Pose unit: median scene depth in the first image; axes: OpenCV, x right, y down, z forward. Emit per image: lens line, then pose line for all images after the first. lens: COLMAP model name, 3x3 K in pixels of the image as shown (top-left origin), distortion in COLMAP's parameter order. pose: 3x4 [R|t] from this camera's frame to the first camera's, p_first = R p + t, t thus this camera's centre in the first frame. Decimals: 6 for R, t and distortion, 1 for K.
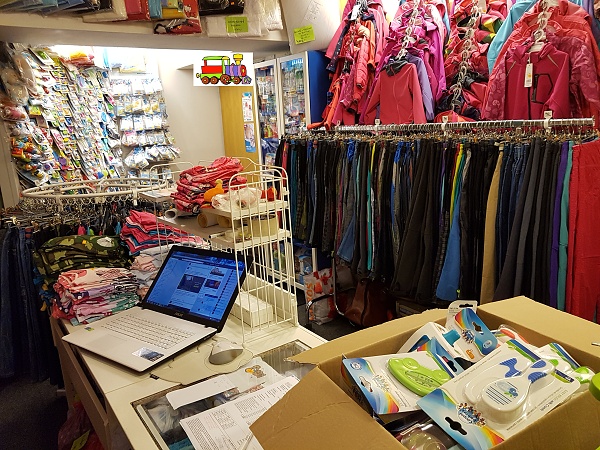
lens RADIAL K [[463.6, 0, 300.0], [0, 463.6, 227.8], [0, 0, 1]] dist [-0.000771, 0.001697]
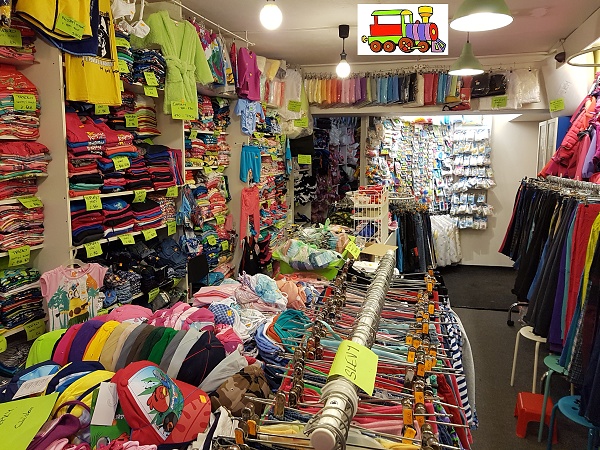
lens RADIAL K [[463.6, 0, 300.9], [0, 463.6, 226.5], [0, 0, 1]] dist [-0.000771, 0.001697]
pose [[0.596488, 0.180490, -0.782065, 0.683238], [-0.221465, 0.973572, 0.055773, 0.004287], [0.771463, 0.139932, 0.620696, -0.331353]]
